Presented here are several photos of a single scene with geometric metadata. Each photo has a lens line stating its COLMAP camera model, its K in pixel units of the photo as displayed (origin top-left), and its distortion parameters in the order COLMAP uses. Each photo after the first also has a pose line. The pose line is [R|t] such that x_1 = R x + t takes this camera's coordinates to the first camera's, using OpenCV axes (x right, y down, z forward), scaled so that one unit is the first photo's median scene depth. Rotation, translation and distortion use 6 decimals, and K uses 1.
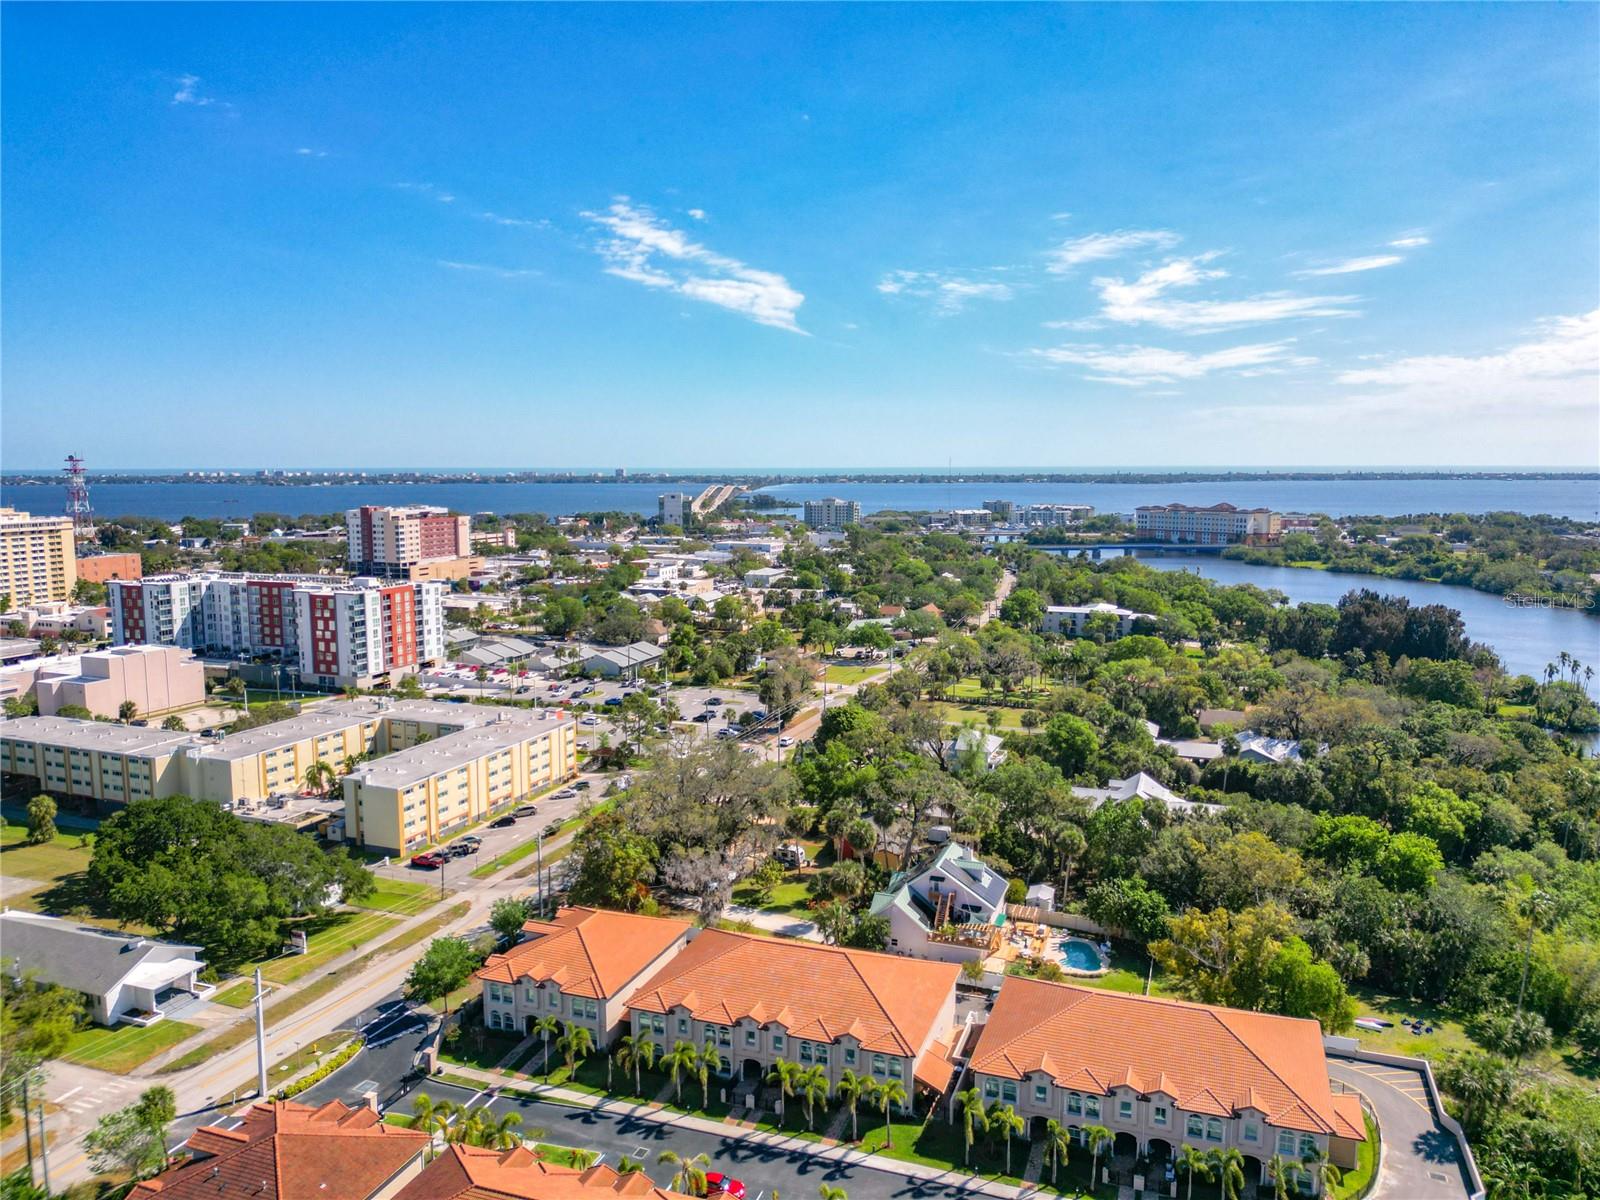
lens RADIAL K [[1154.6, 0, 804.2], [0, 1154.6, 540.2], [0, 0, 1]] dist [-0.013117, -0.005702]
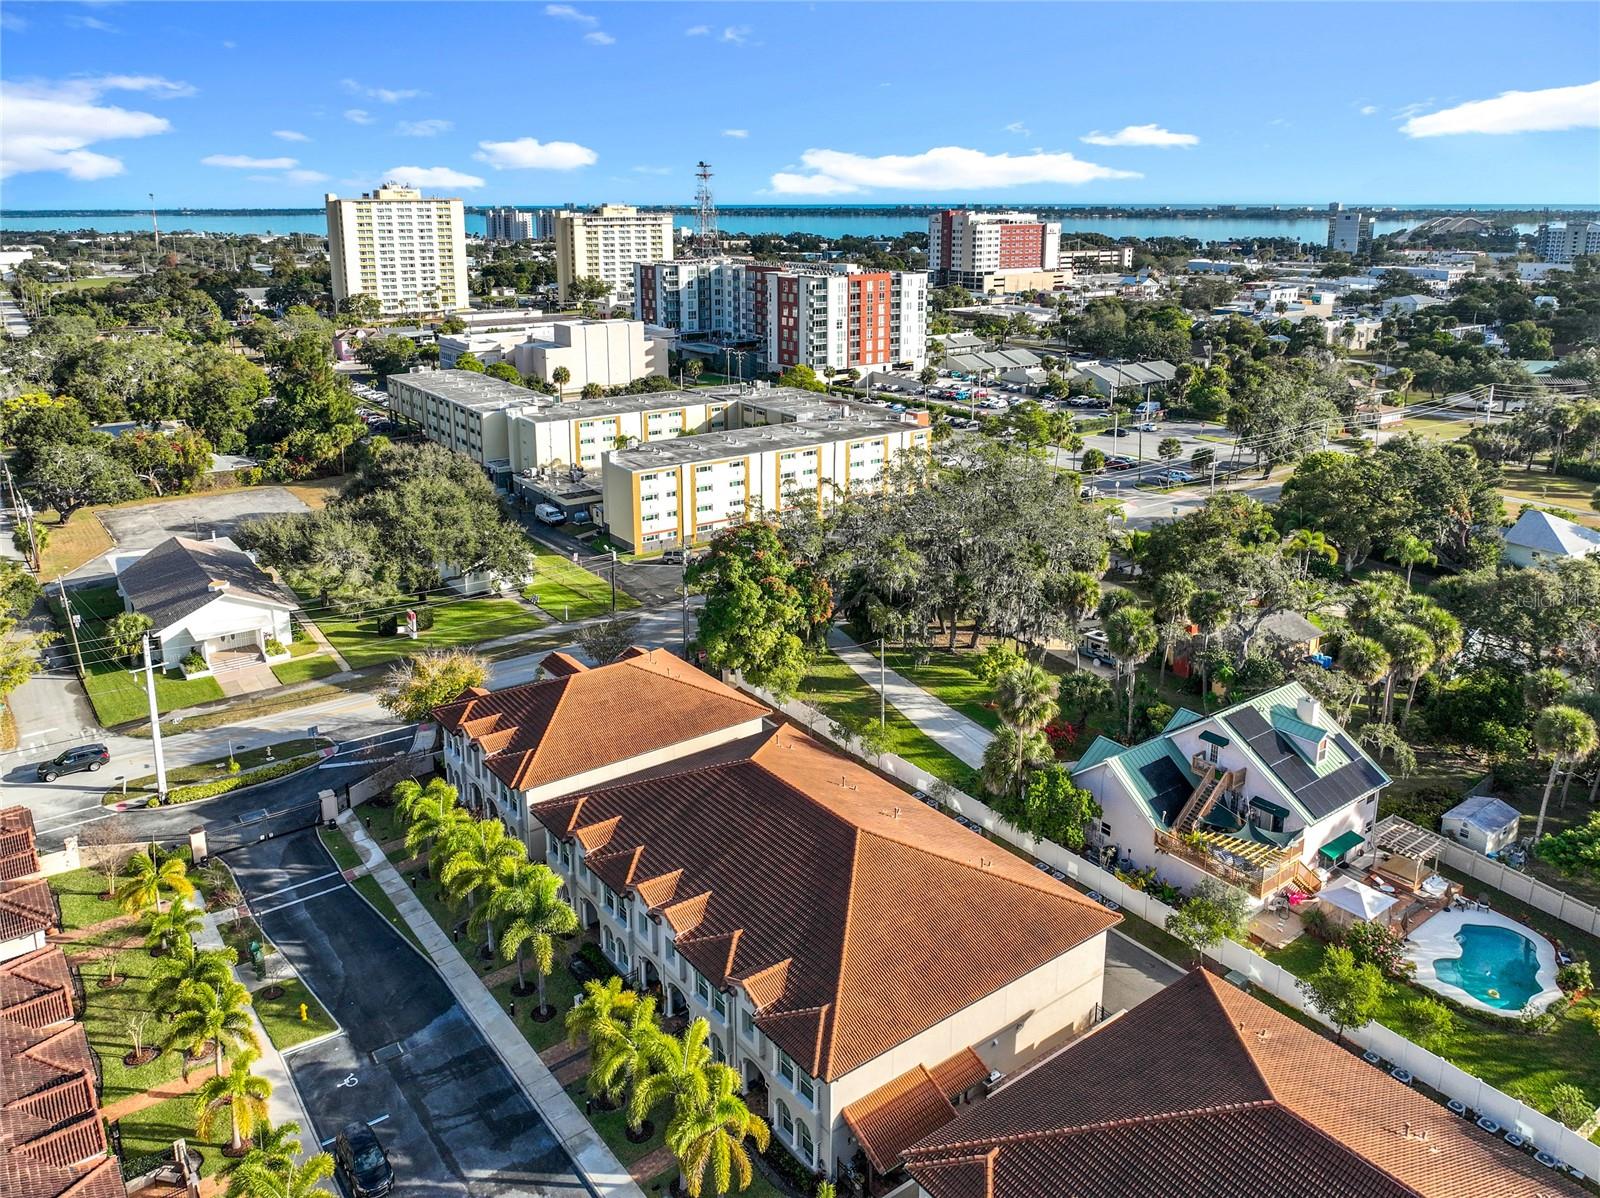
lens RADIAL K [[1187.8, 0, 804.4], [0, 1187.8, 456.7], [0, 0, 1]] dist [-0.002124, -0.002603]
pose [[0.838322, 0.116510, -0.532580, 0.088760], [-0.037346, 0.986875, 0.157110, 0.031823], [0.543894, -0.111819, 0.831670, 0.170763]]
